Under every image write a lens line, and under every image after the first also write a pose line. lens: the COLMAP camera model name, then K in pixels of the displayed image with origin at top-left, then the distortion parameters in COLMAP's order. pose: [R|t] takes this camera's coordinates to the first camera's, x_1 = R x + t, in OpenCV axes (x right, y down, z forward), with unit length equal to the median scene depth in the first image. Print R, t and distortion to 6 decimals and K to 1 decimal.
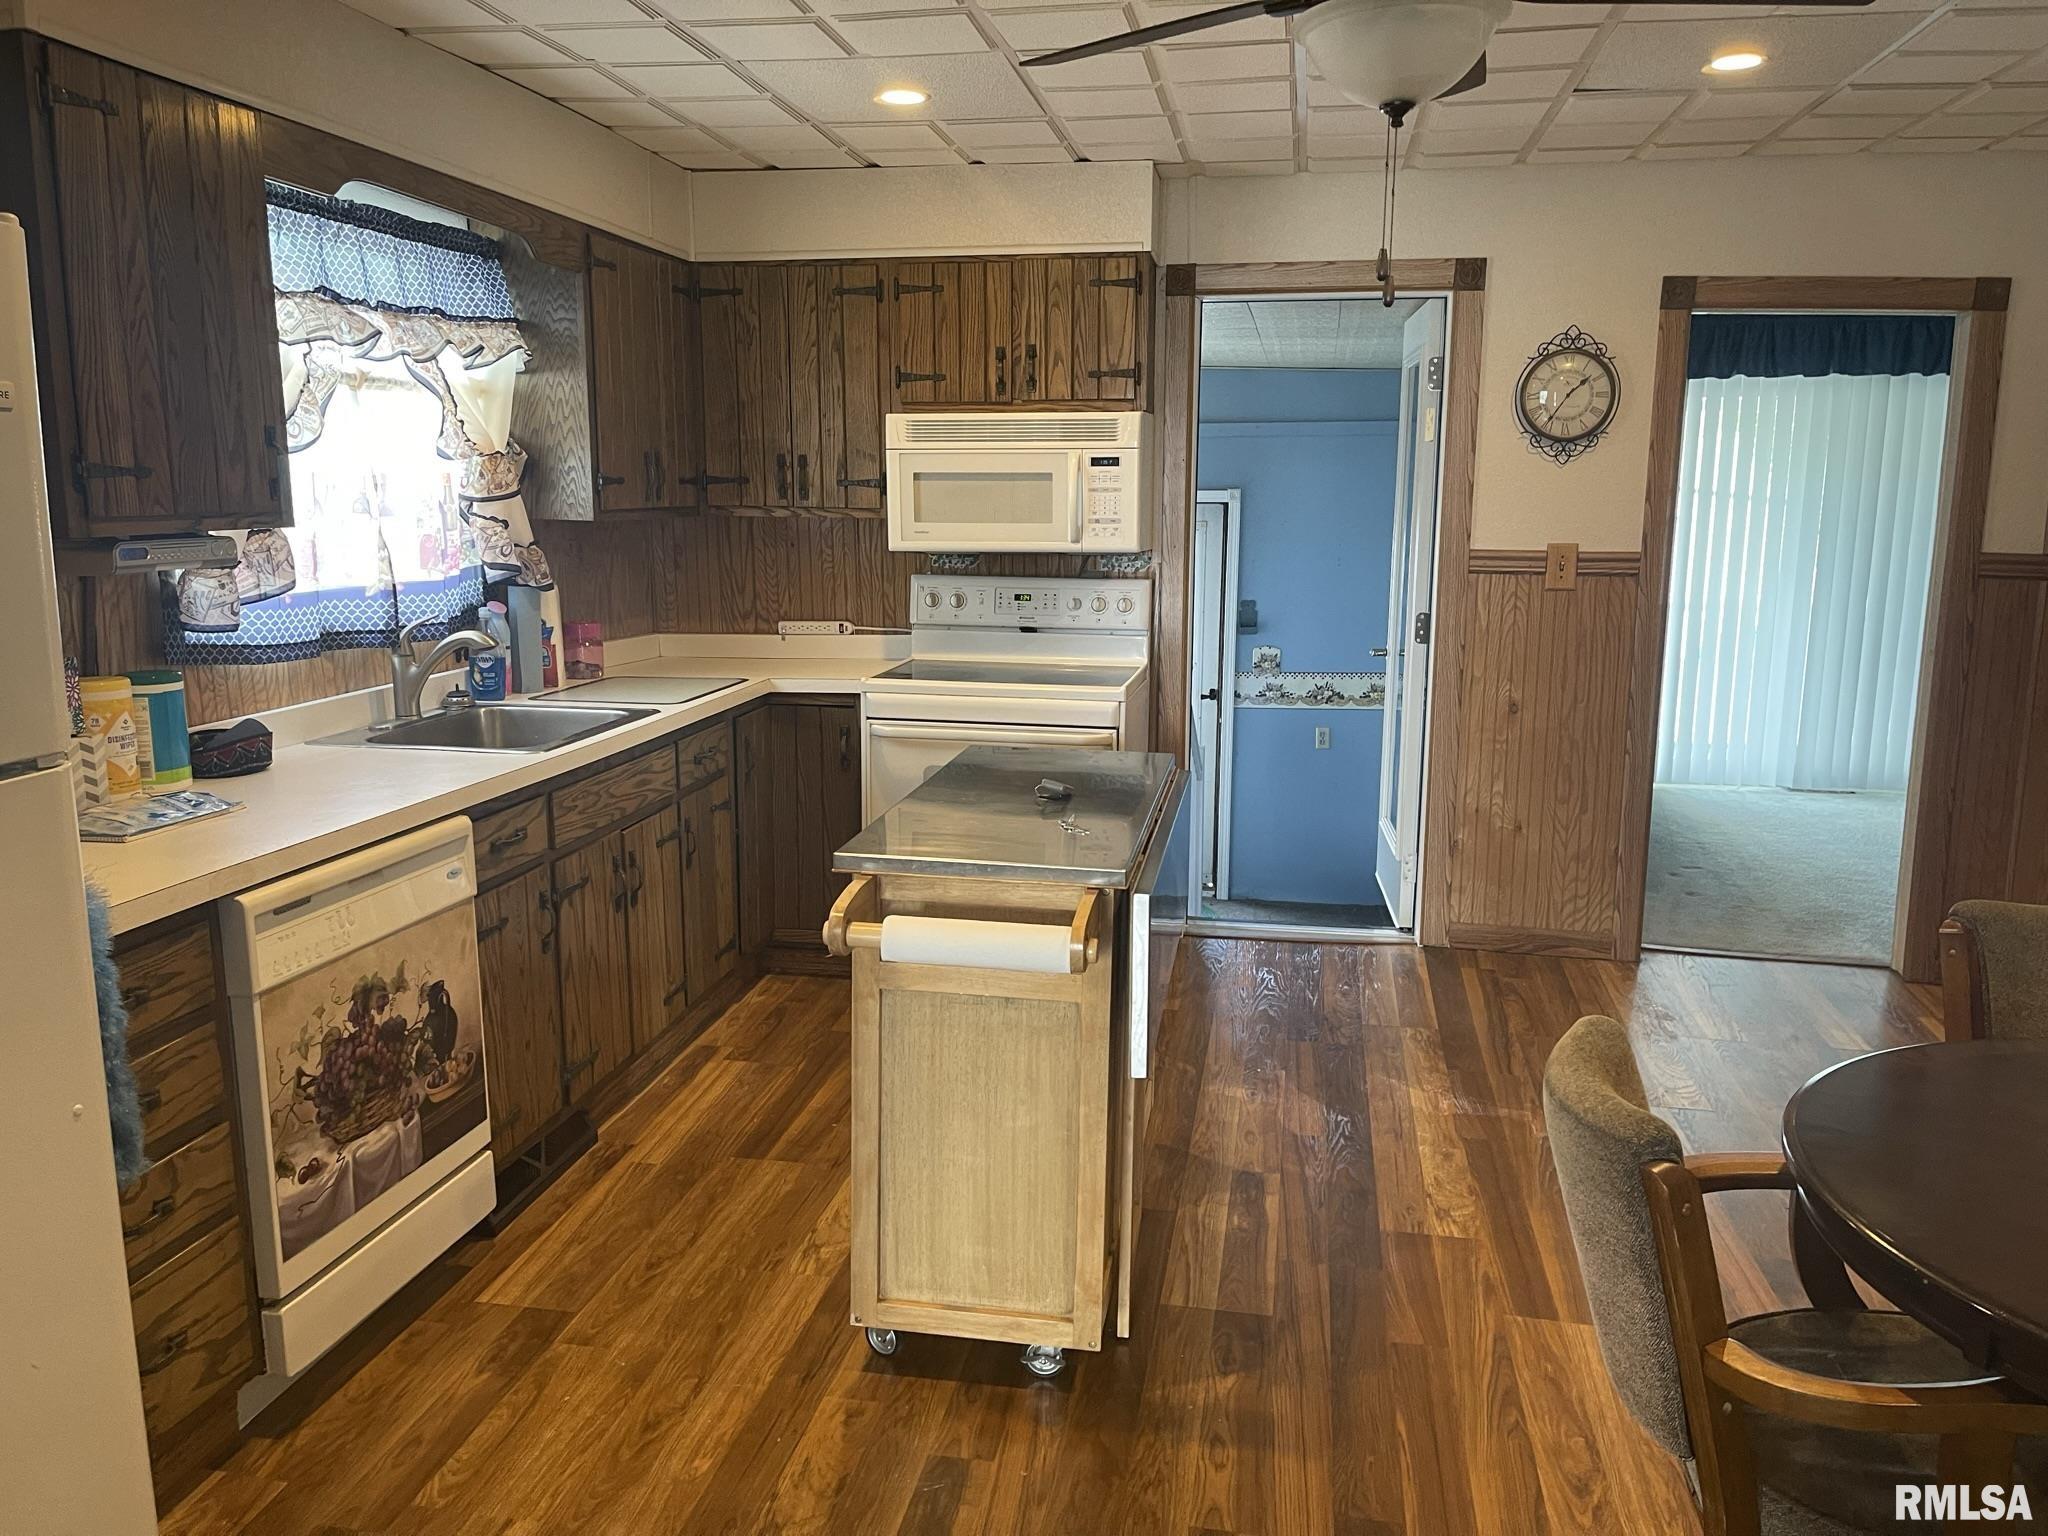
lens RADIAL K [[1567.8, 0, 1029.8], [0, 1567.8, 776.6], [0, 0, 1]] dist [0.070908, -0.091059]
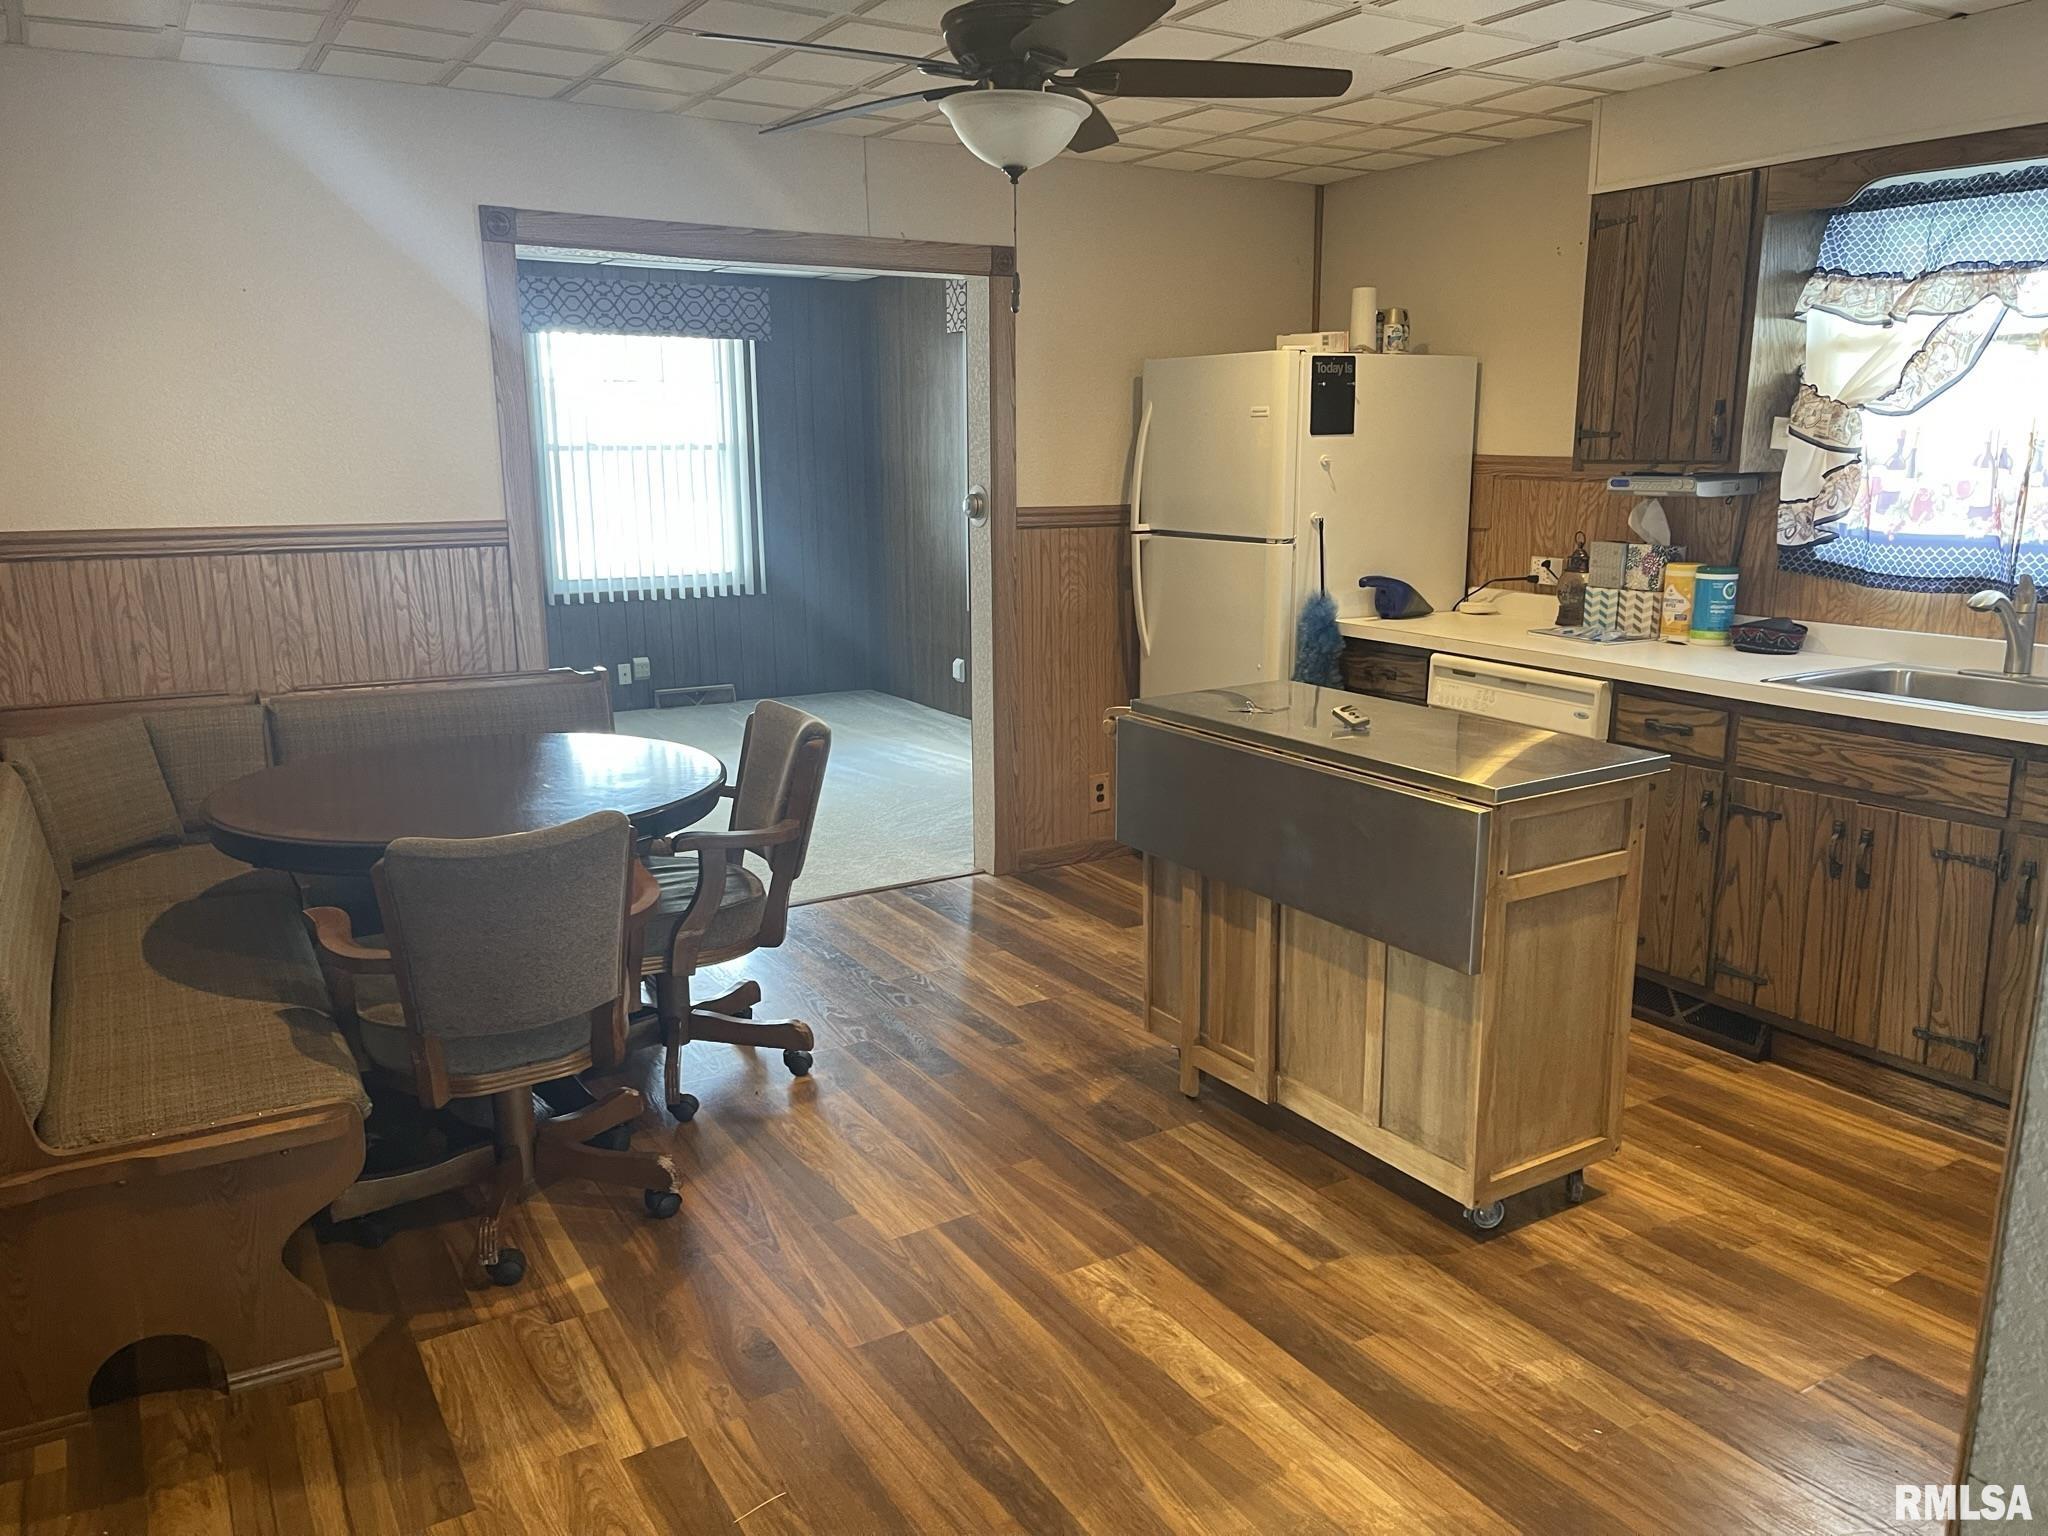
lens RADIAL K [[1458.2, 0, 1024.0], [0, 1458.2, 768.0], [0, 0, 1]] dist [0.002831, 0.073383]
pose [[-0.755234, 0.141267, -0.640051, 0.776859], [-0.121936, 0.929171, 0.348958, -0.263066], [0.644013, 0.341590, -0.684517, 1.425432]]
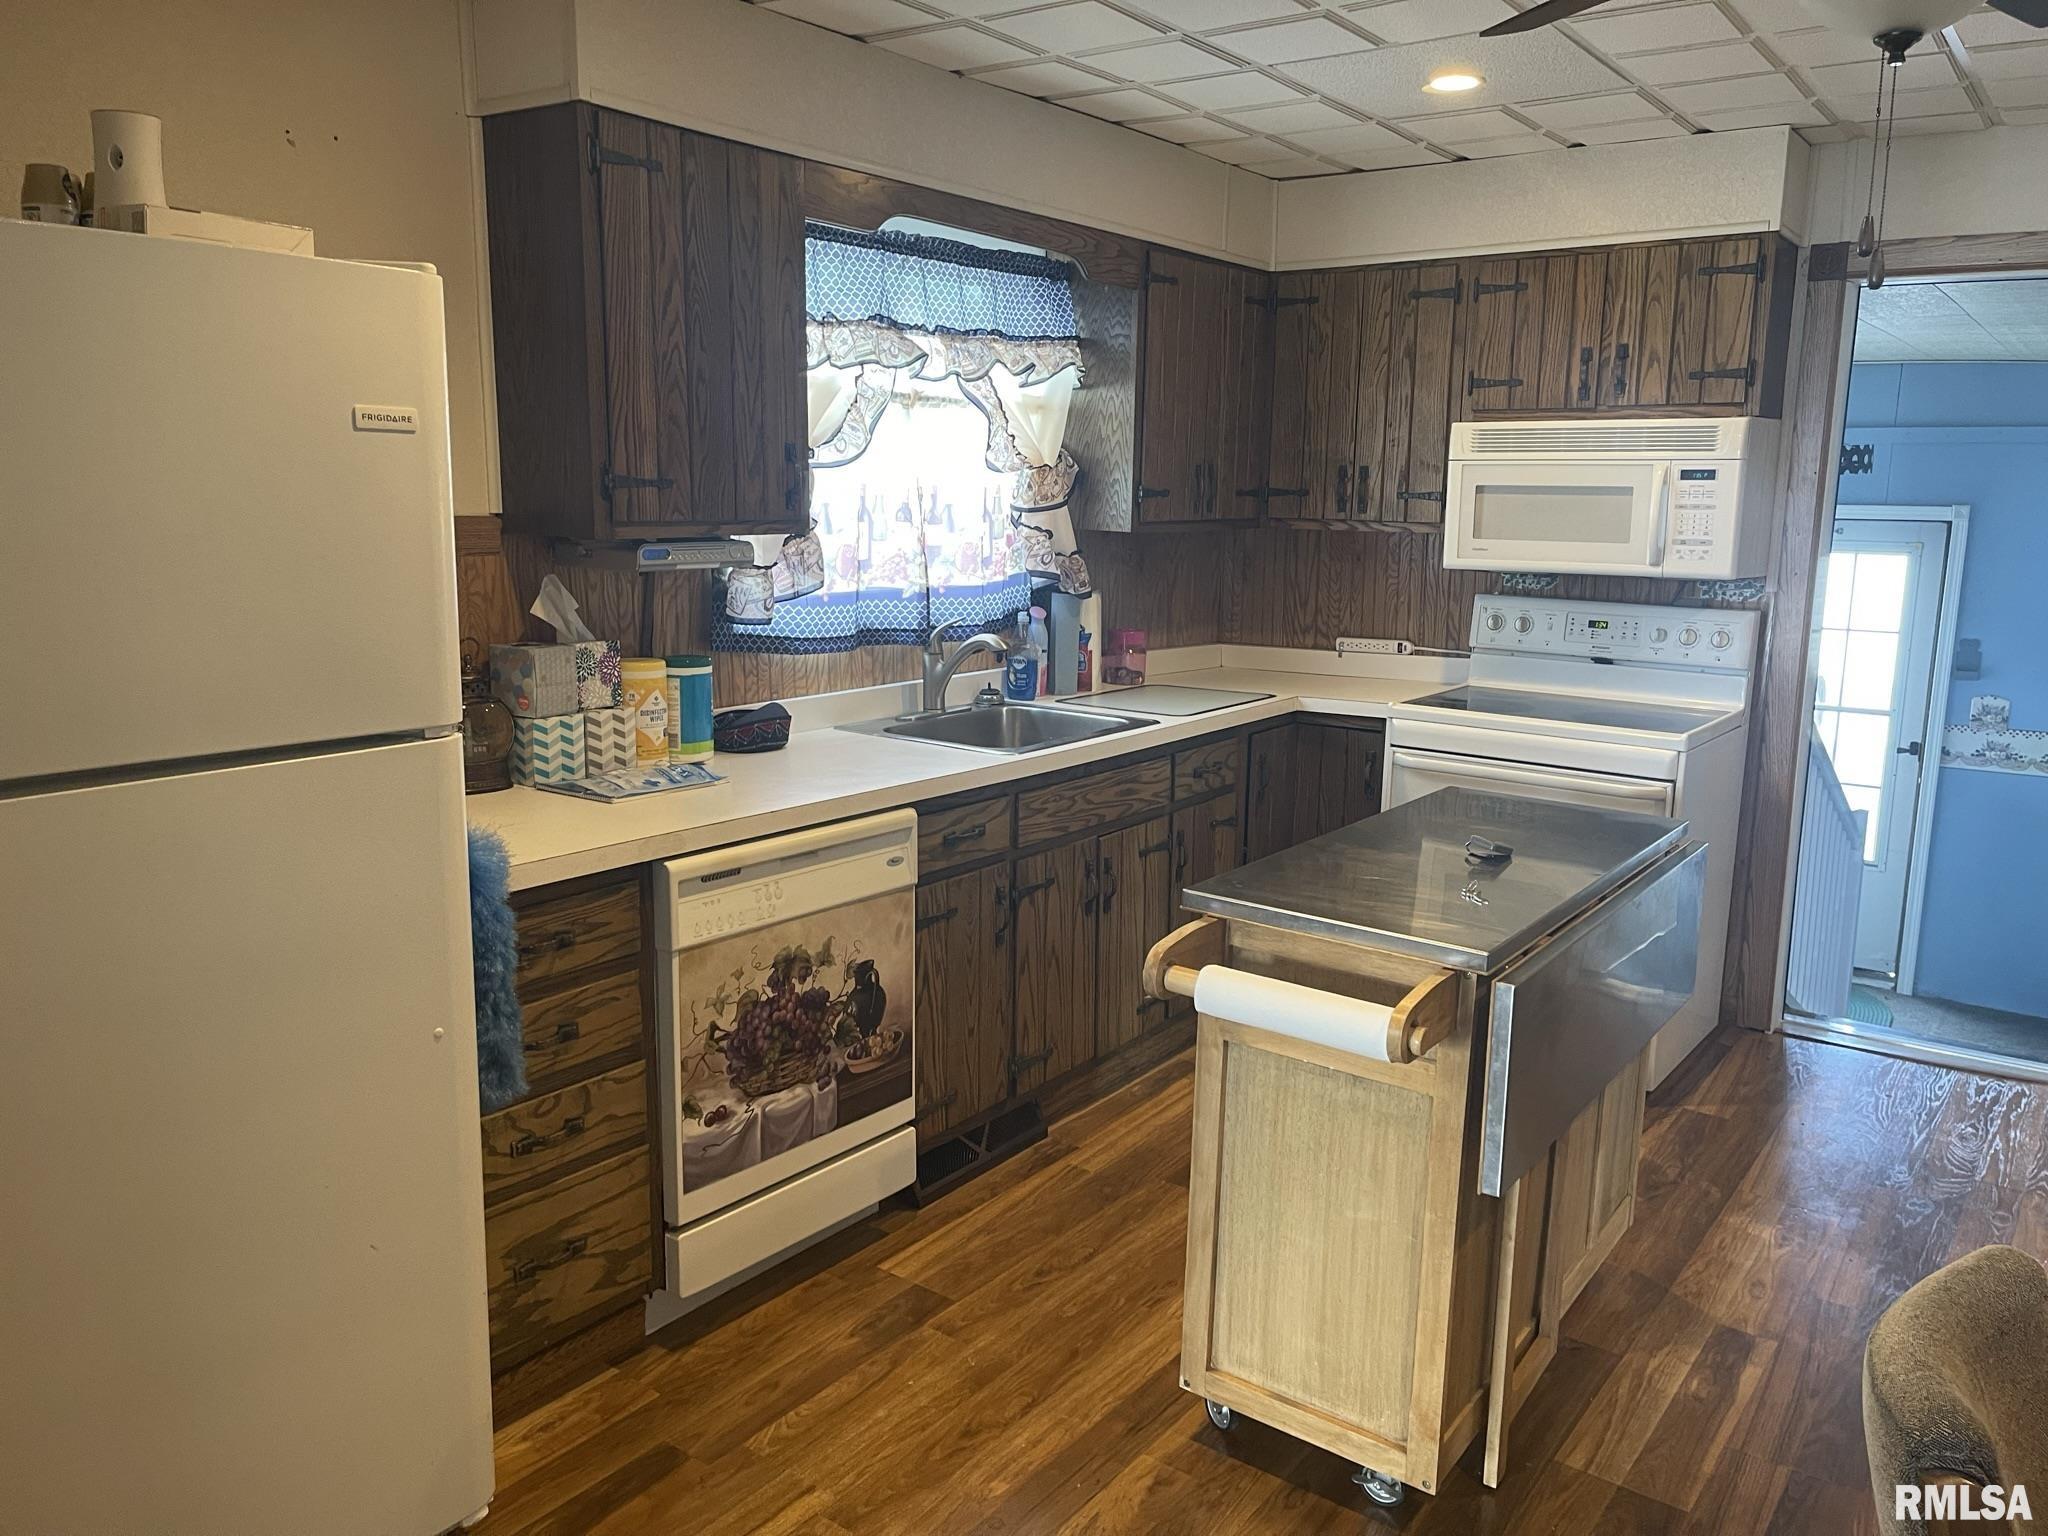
lens RADIAL K [[1559.0, 0, 1025.2], [0, 1559.0, 762.5], [0, 0, 1]] dist [0.066378, -0.076566]
pose [[0.894277, 0.089688, -0.438435, 0.150664], [-0.094491, 0.995466, 0.010903, -0.022308], [0.437425, 0.031678, 0.898697, 0.082005]]
